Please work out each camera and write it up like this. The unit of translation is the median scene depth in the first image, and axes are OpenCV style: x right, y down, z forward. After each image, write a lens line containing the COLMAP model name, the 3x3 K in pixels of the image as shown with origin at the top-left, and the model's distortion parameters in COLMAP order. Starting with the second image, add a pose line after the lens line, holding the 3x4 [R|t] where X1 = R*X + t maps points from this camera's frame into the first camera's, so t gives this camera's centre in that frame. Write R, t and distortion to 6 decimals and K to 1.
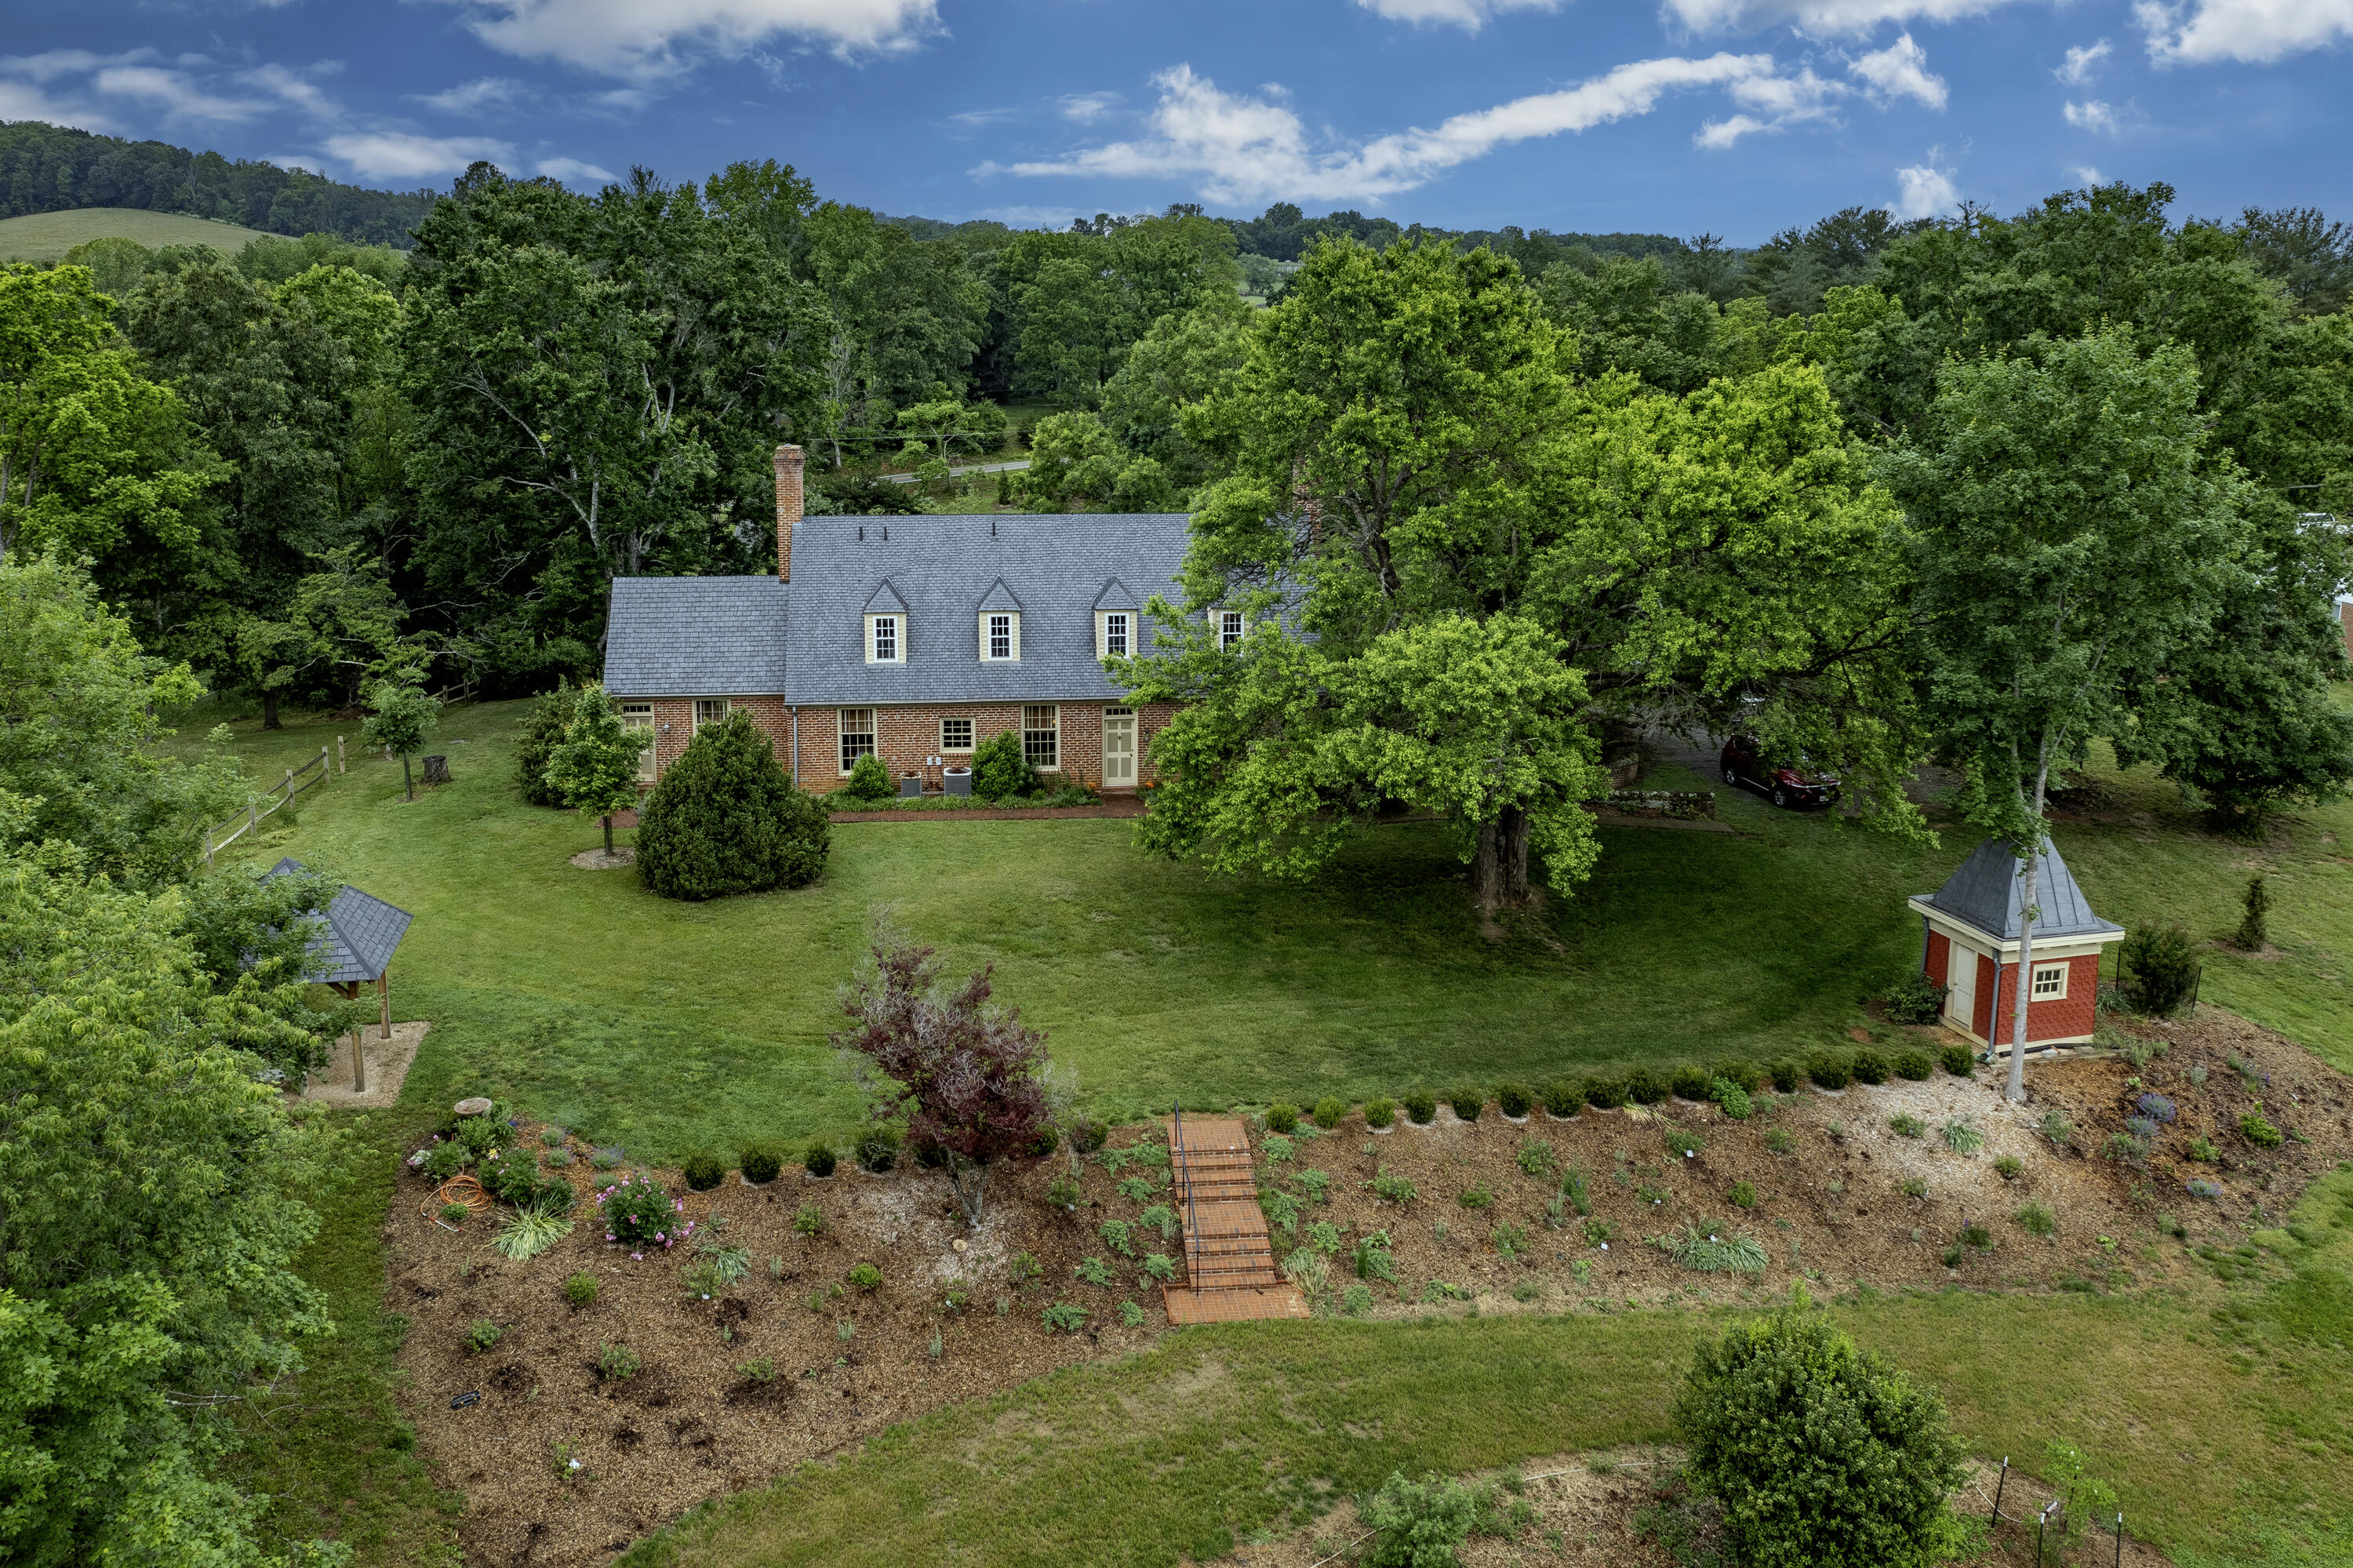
lens RADIAL K [[1936.0, 0, 1166.6], [0, 1936.0, 652.9], [0, 0, 1]] dist [-0.013470, -0.002628]
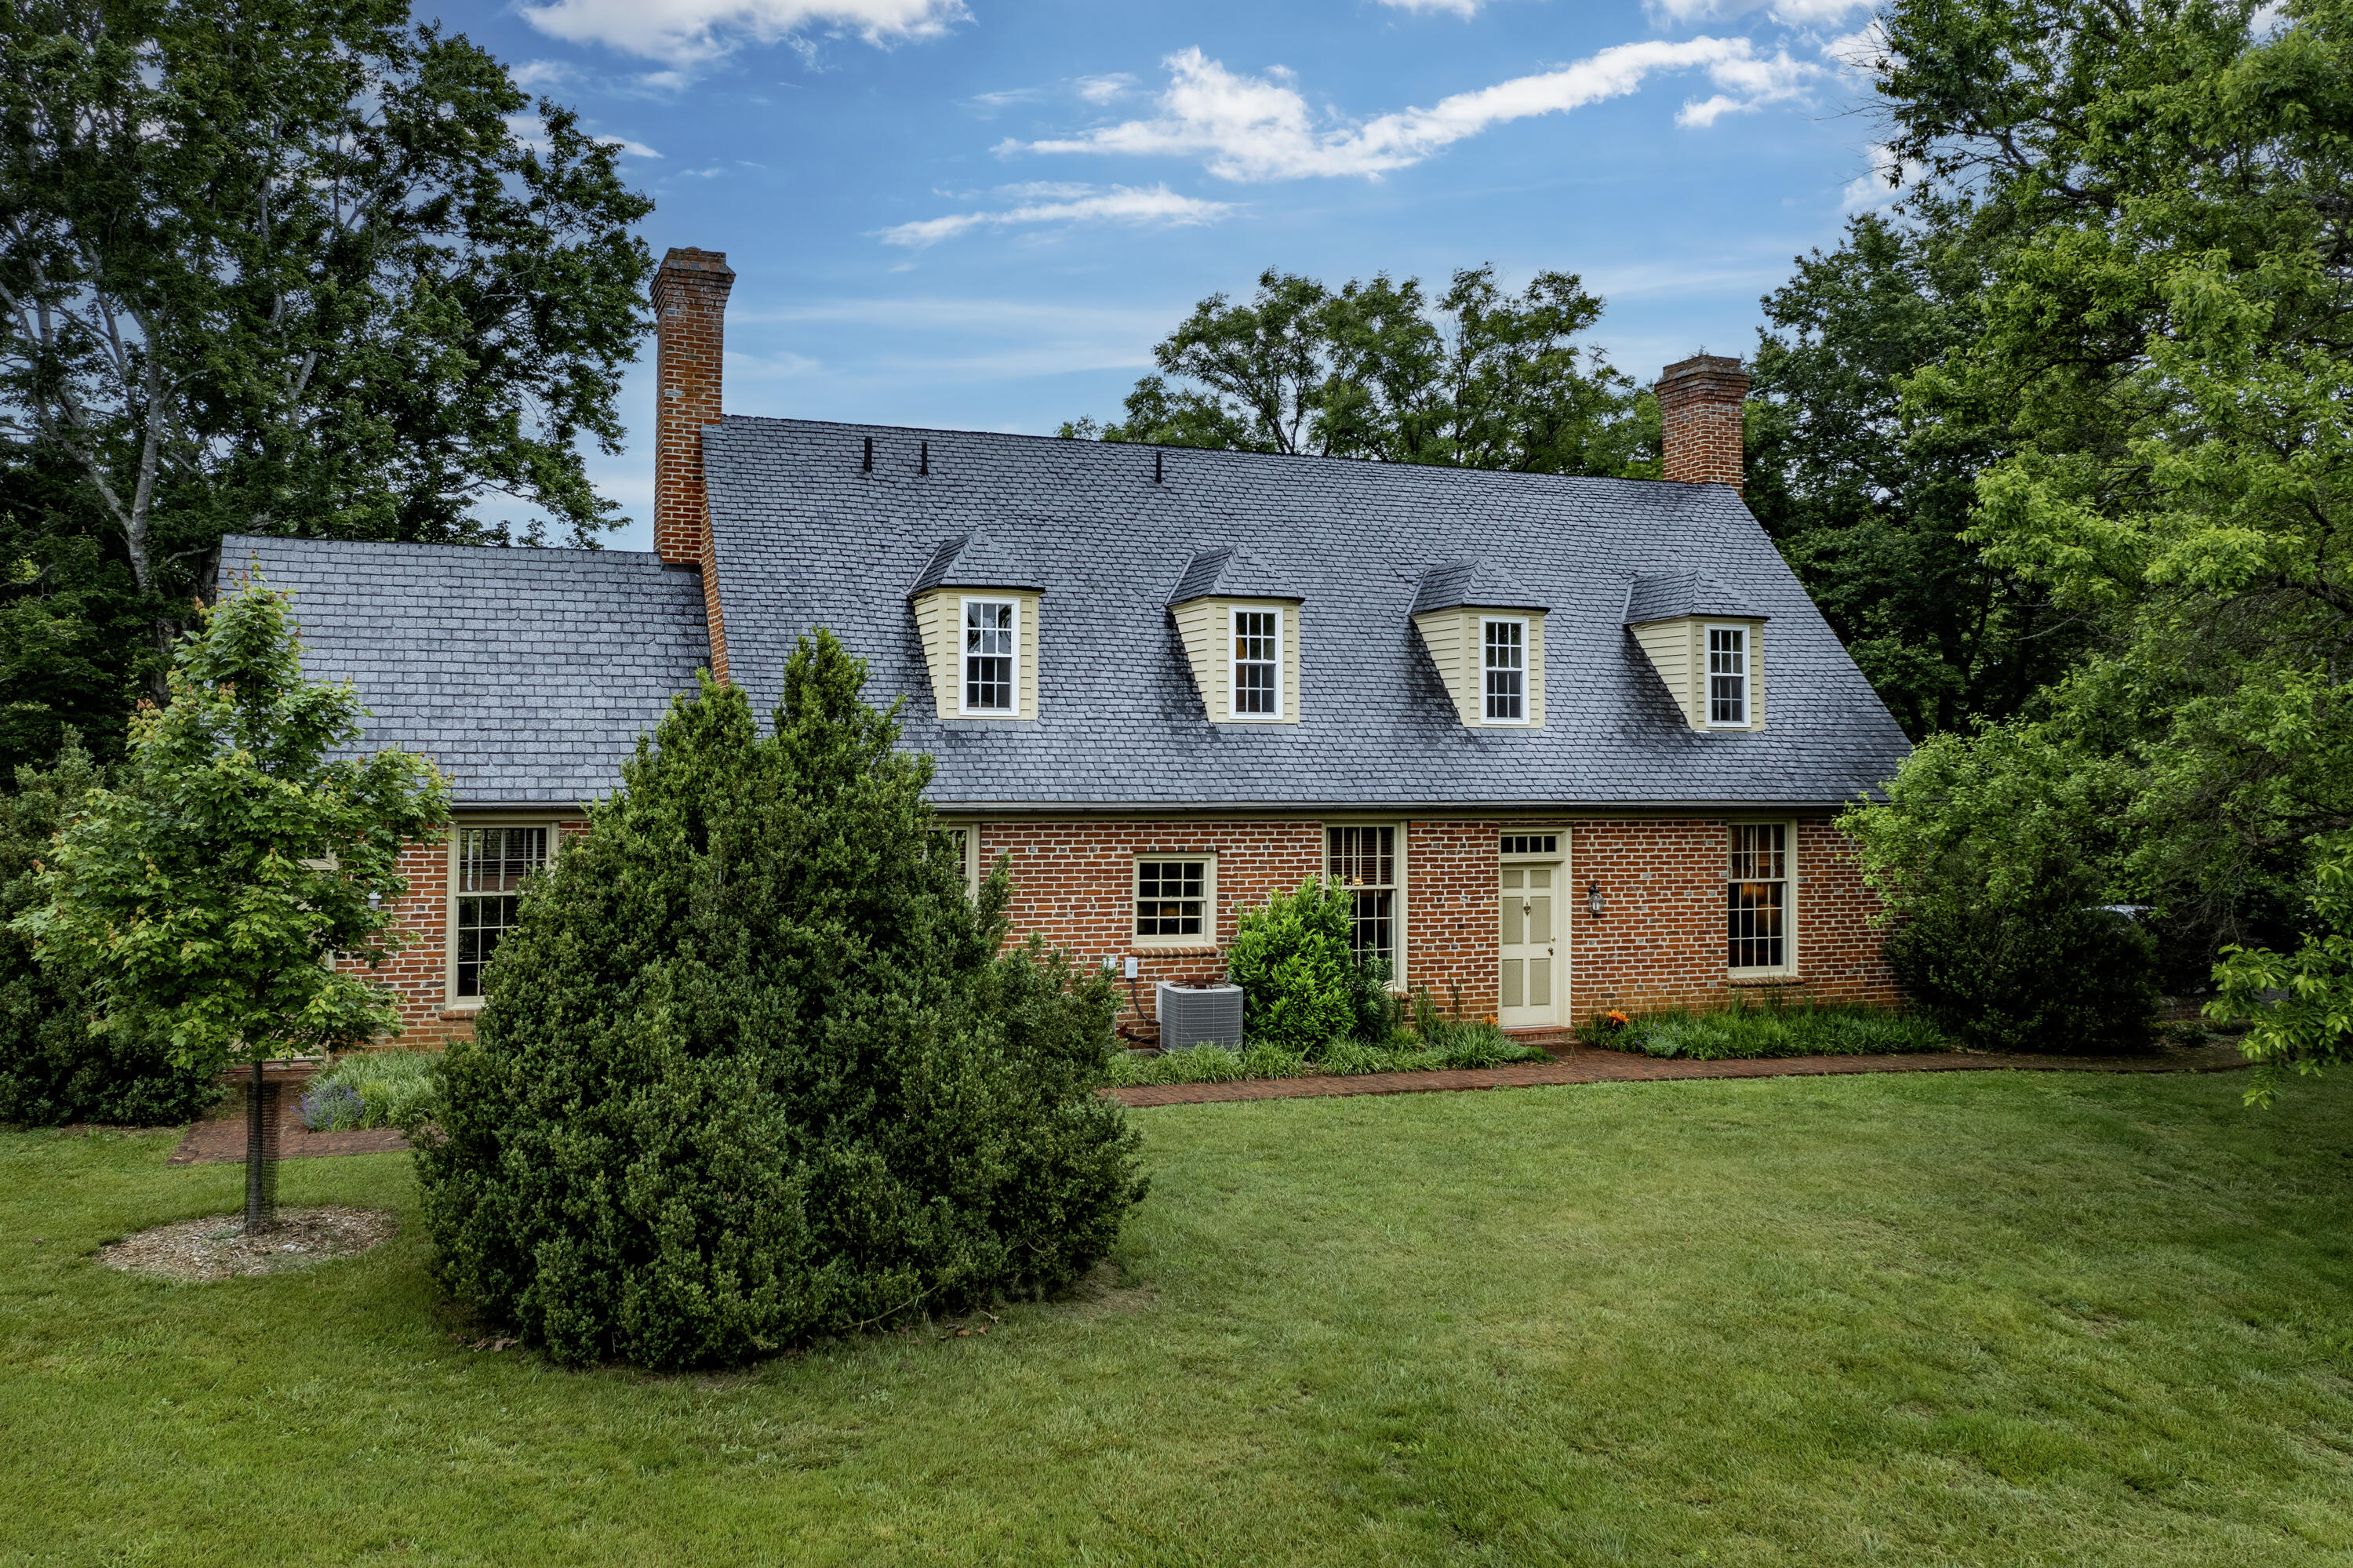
lens RADIAL K [[1936.0, 0, 1166.6], [0, 1936.0, 652.9], [0, 0, 1]] dist [-0.013470, -0.002628]
pose [[0.968102, 0.014004, 0.250165, -0.207779], [0.044240, 0.973196, -0.225683, 0.081929], [-0.246620, 0.229551, 0.941533, 0.618961]]
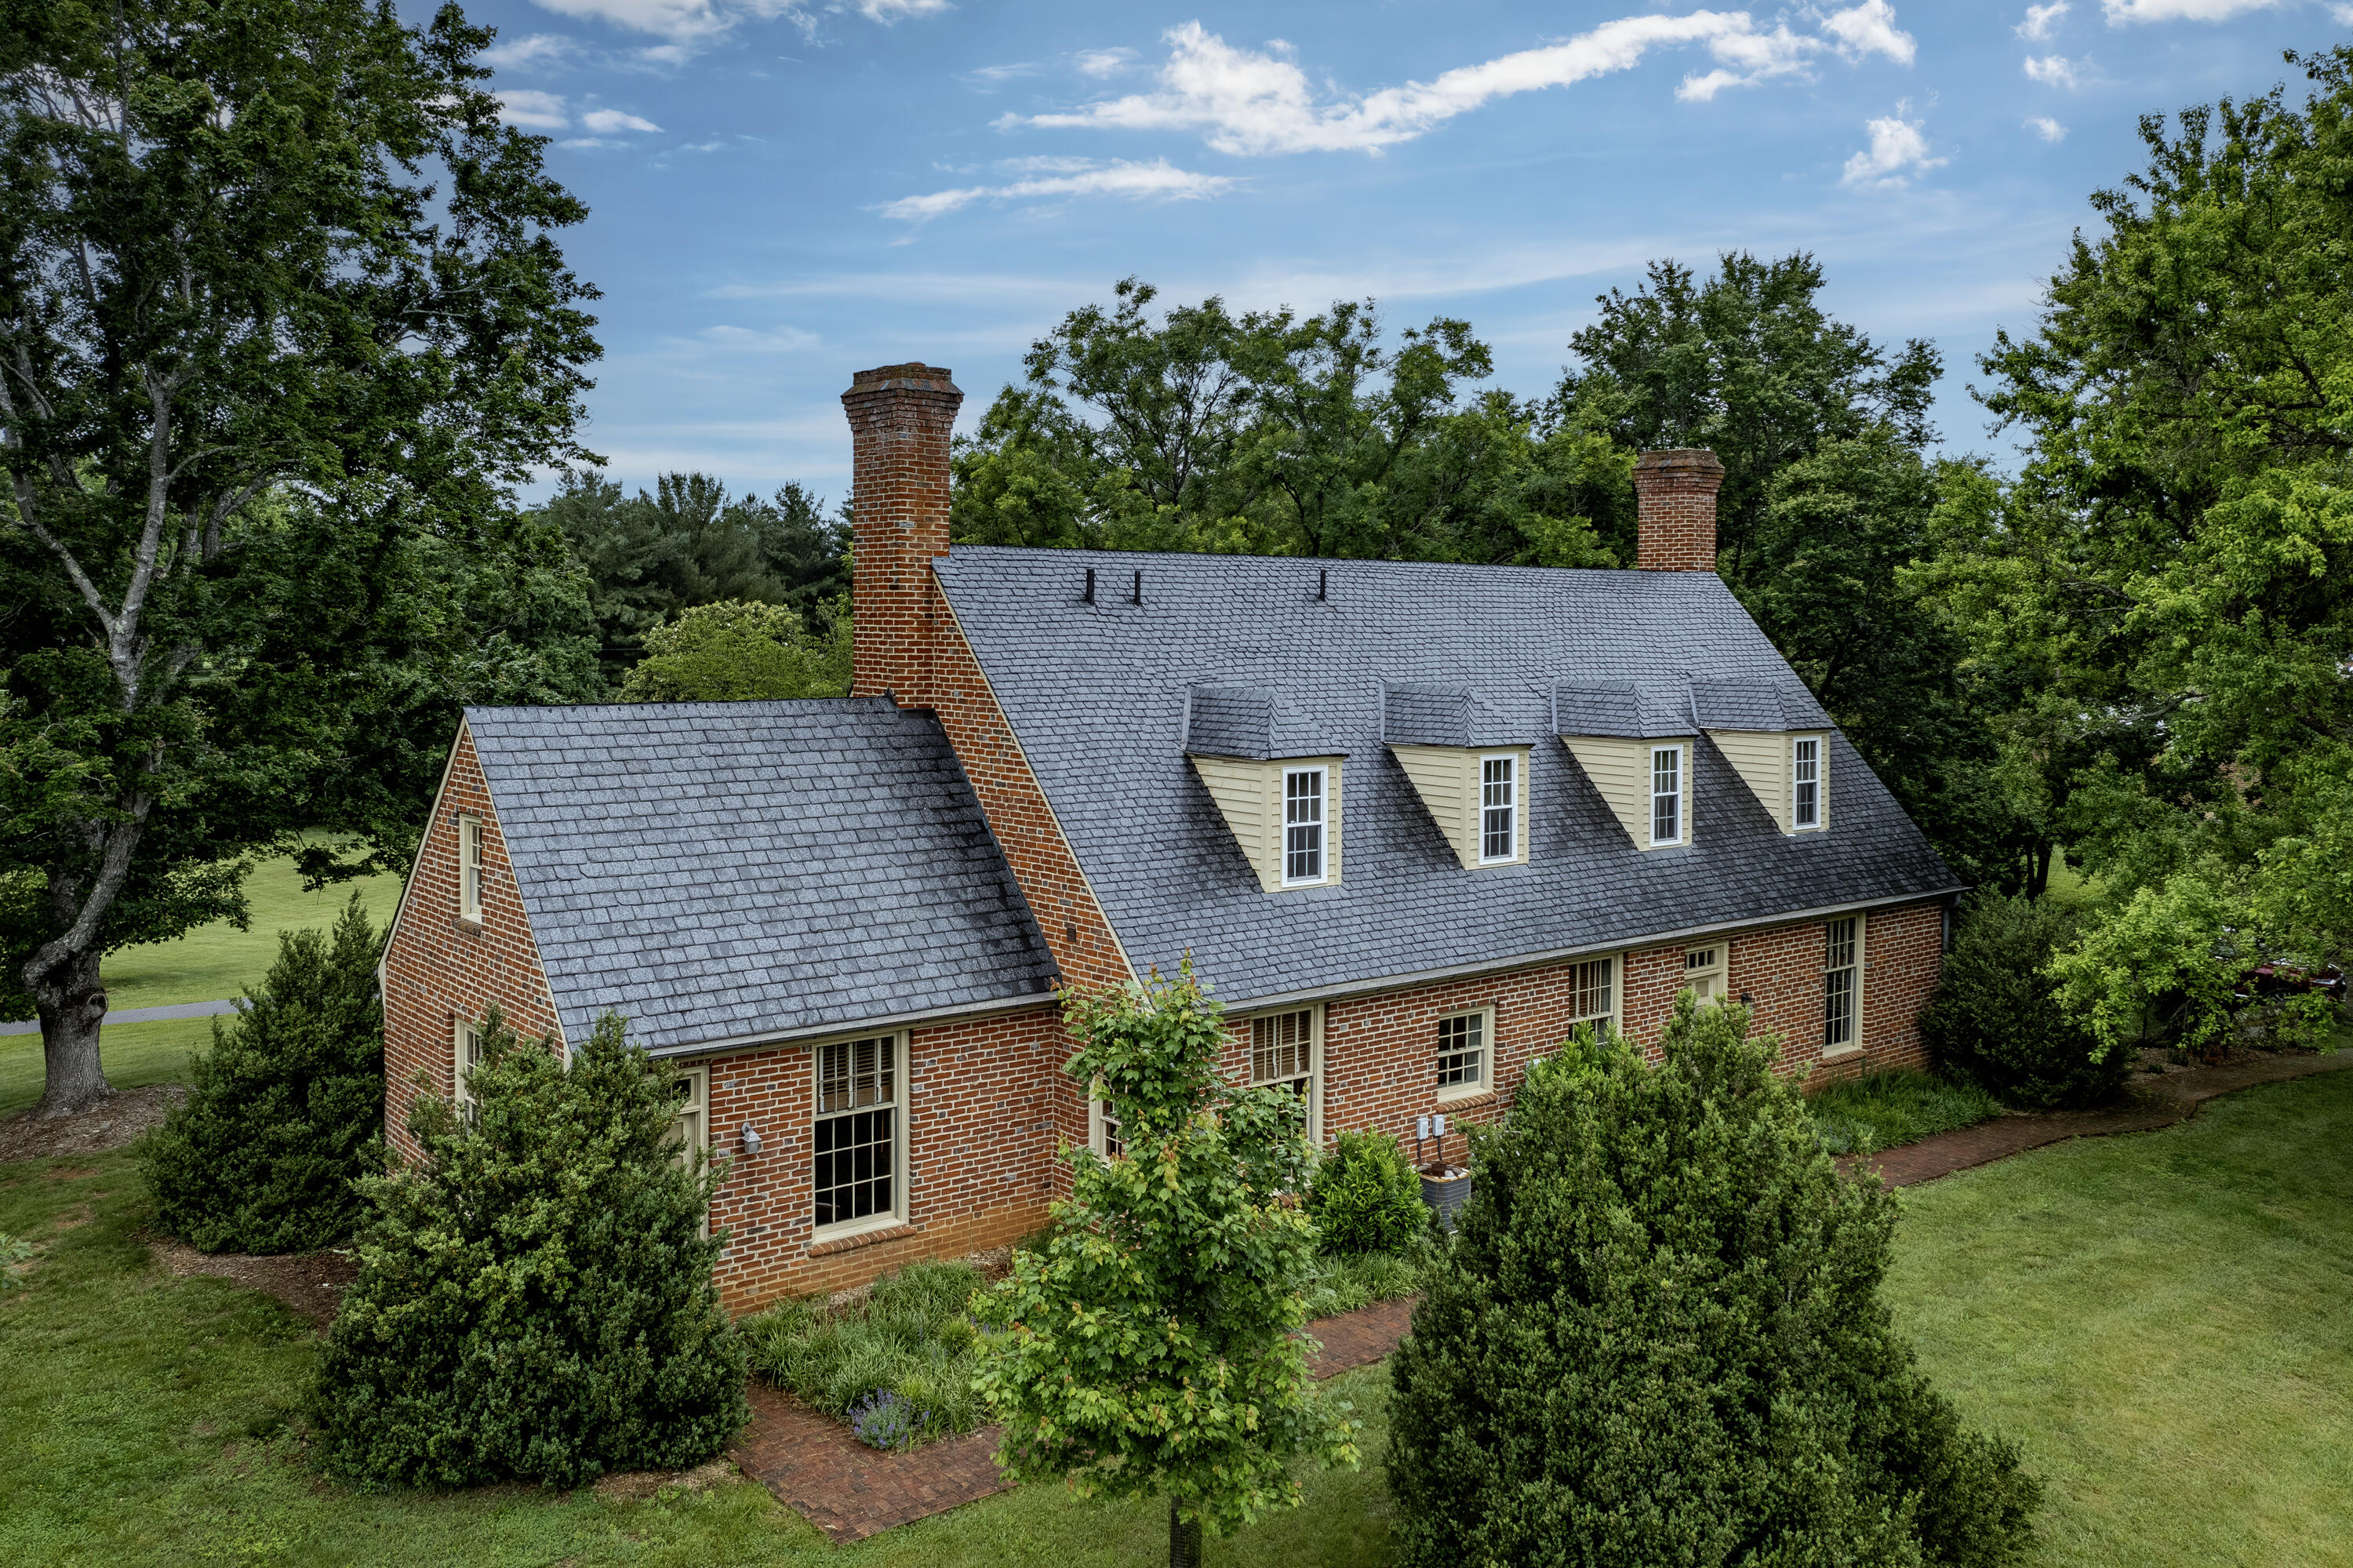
lens RADIAL K [[1936.0, 0, 1166.6], [0, 1936.0, 652.9], [0, 0, 1]] dist [-0.013470, -0.002628]
pose [[0.838123, -0.009255, 0.545402, -0.379395], [0.093402, 0.987524, -0.126775, 0.005180], [-0.537425, 0.157195, 0.828531, 0.683705]]
